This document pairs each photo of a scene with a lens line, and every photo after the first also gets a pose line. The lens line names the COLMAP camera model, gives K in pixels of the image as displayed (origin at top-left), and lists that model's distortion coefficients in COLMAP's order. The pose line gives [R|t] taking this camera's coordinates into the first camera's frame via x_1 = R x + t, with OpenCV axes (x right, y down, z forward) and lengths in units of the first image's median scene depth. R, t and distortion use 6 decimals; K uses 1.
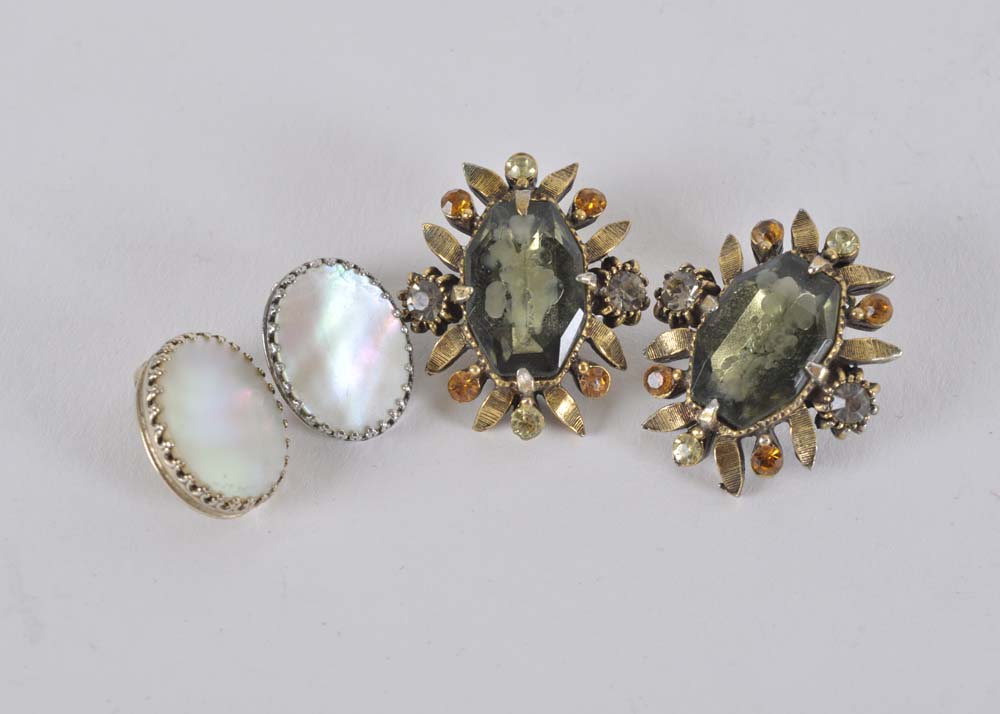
lens RADIAL K [[1858.9, 0, 500.0], [0, 1858.9, 357.0], [0, 0, 1]] dist [-0.044182, 0.022619]
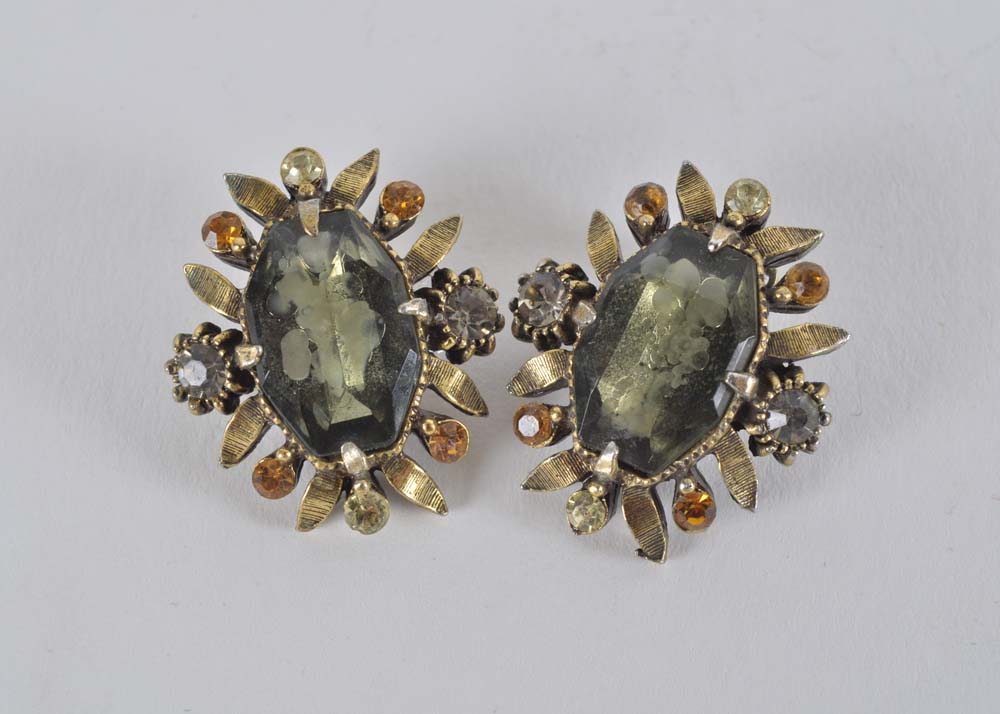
lens RADIAL K [[1858.9, 0, 500.0], [0, 1858.9, 357.0], [0, 0, 1]] dist [-0.044182, 0.022619]
pose [[0.985015, -0.166599, 0.044614, 0.044174], [0.163938, 0.984773, 0.057849, -0.059420], [-0.053573, -0.049668, 0.997328, 0.265551]]
